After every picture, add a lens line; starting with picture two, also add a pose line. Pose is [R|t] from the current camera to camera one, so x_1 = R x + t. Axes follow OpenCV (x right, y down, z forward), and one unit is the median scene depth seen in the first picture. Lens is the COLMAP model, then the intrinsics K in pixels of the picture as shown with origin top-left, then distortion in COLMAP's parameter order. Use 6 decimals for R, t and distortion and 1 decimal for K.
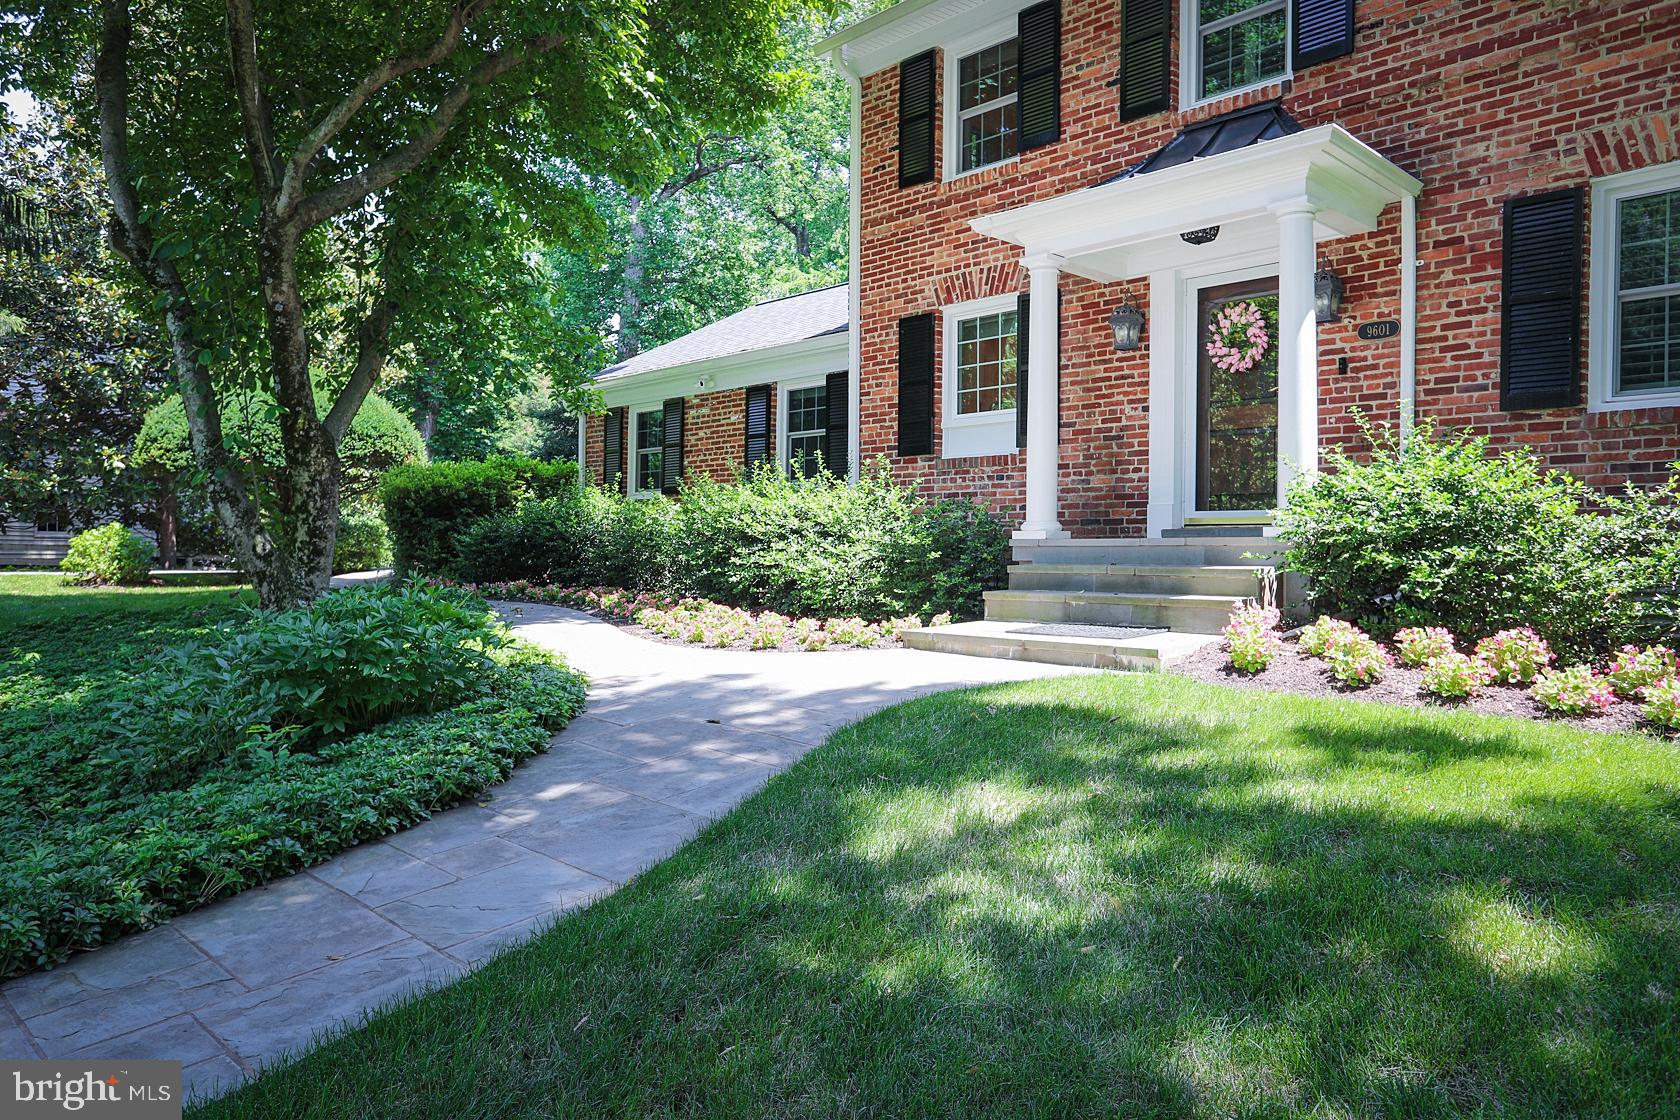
lens RADIAL K [[1271.8, 0, 840.0], [0, 1271.8, 560.0], [0, 0, 1]] dist [-0.004766, 0.000206]
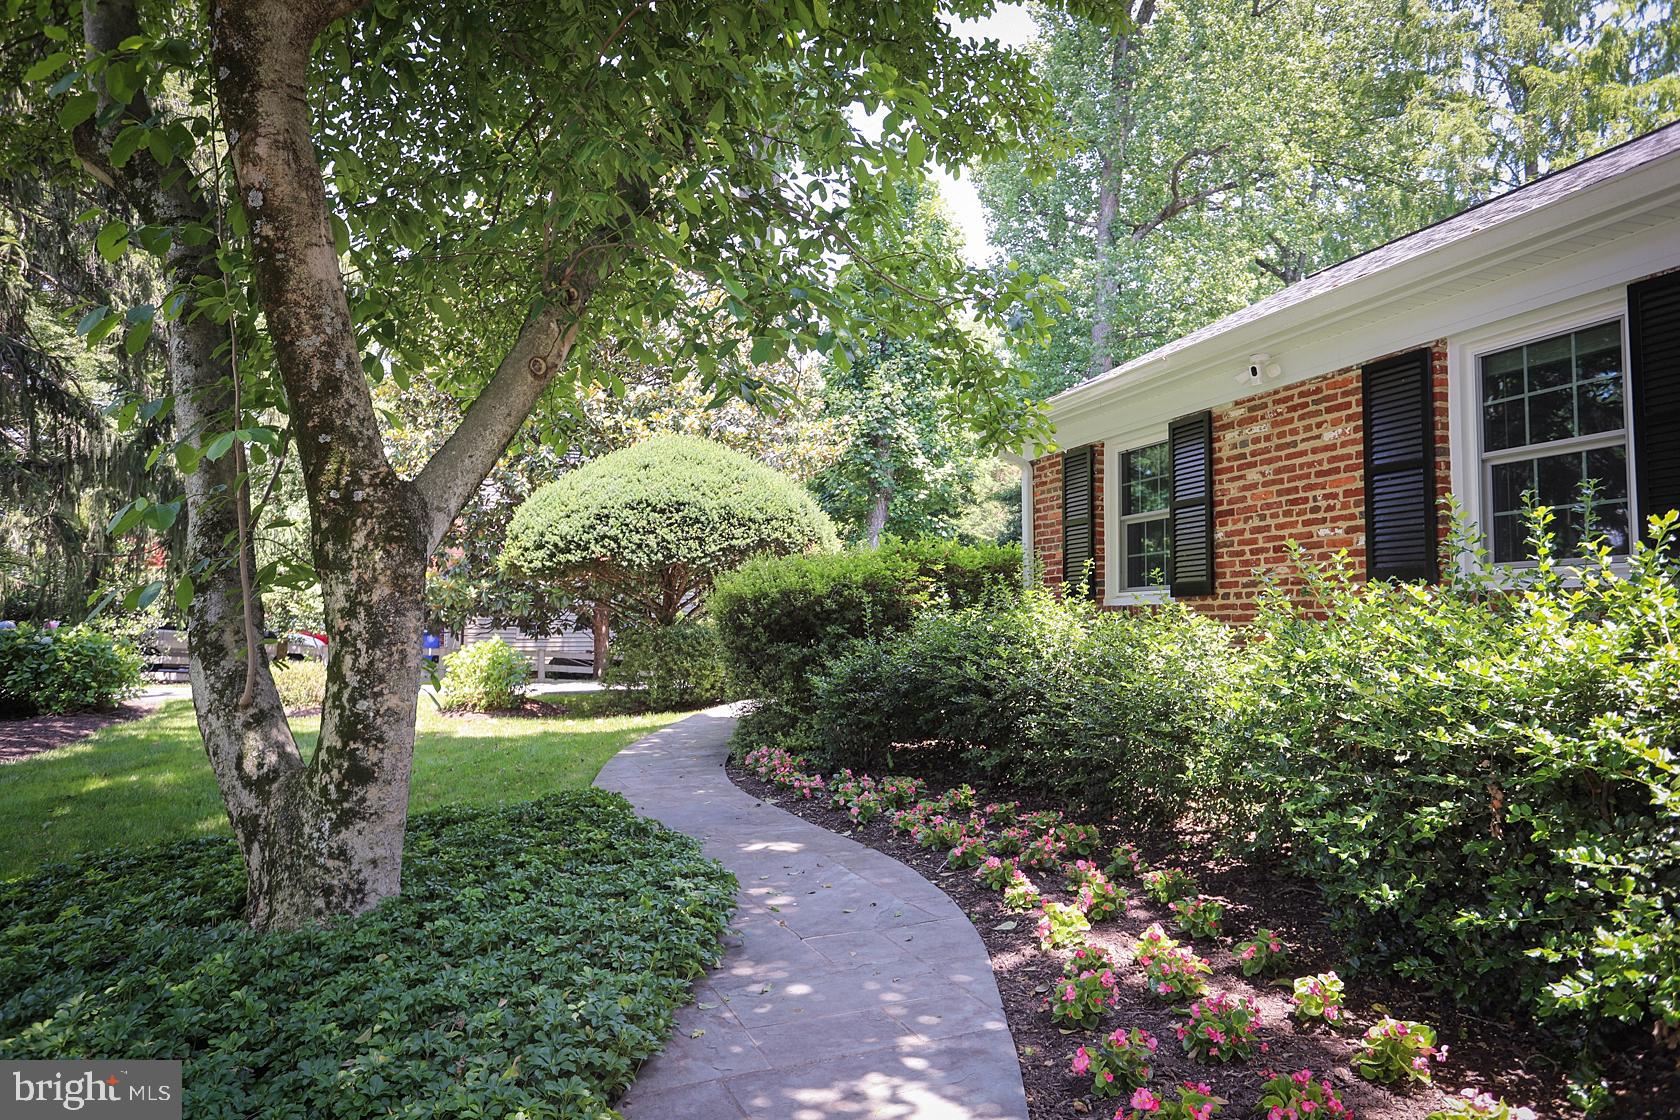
lens RADIAL K [[1084.6, 0, 840.0], [0, 1084.6, 560.0], [0, 0, 1]] dist [-0.040113, 0.000053]
pose [[0.919212, -0.032923, -0.392384, -0.094337], [0.007013, 0.997709, -0.067283, -0.039618], [0.393701, 0.059095, 0.917337, 0.558537]]
